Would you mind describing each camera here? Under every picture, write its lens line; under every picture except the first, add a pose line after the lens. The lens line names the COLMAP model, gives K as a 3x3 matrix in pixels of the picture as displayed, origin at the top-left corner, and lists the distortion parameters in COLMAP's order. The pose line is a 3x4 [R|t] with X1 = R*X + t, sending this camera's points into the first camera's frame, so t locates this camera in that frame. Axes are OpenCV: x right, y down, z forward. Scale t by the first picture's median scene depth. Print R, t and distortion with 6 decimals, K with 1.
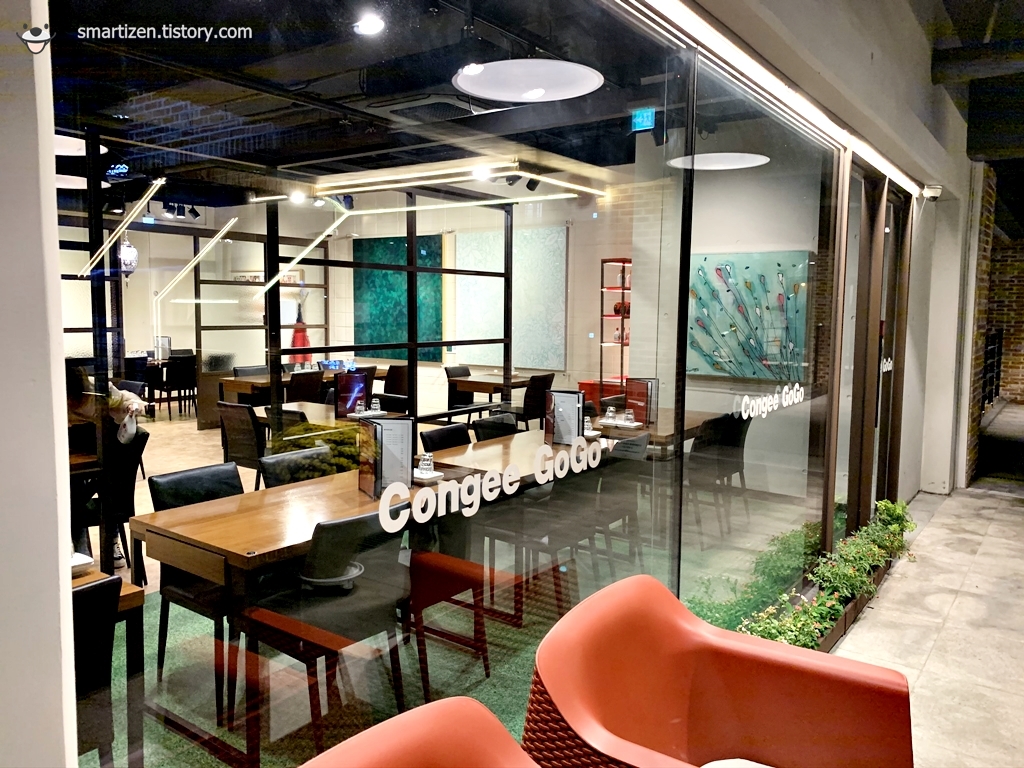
lens RADIAL K [[772.5, 0, 512.1], [0, 772.5, 382.4], [0, 0, 1]] dist [0.033690, -0.005835]
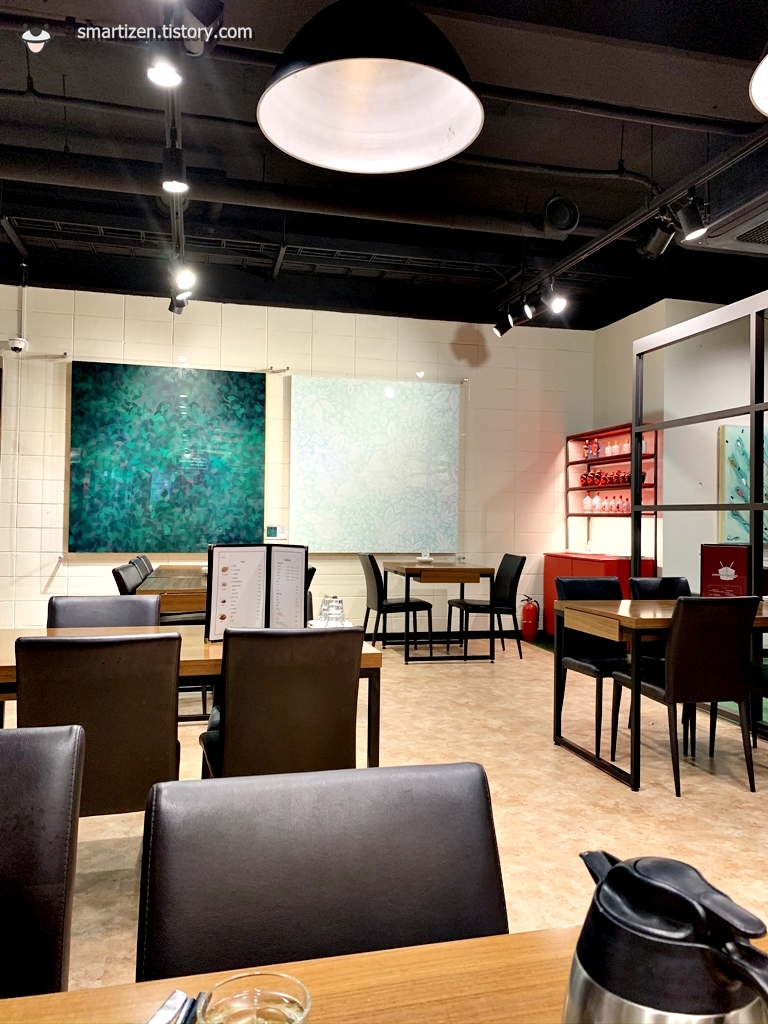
lens RADIAL K [[772.5, 0, 384.6], [0, 772.5, 510.8], [0, 0, 1]] dist [0.033690, -0.005835]
pose [[0.637114, 0.004475, 0.770756, -0.590189], [0.066829, 0.995897, -0.061024, -0.014357], [-0.767867, 0.090388, 0.634201, 0.490251]]
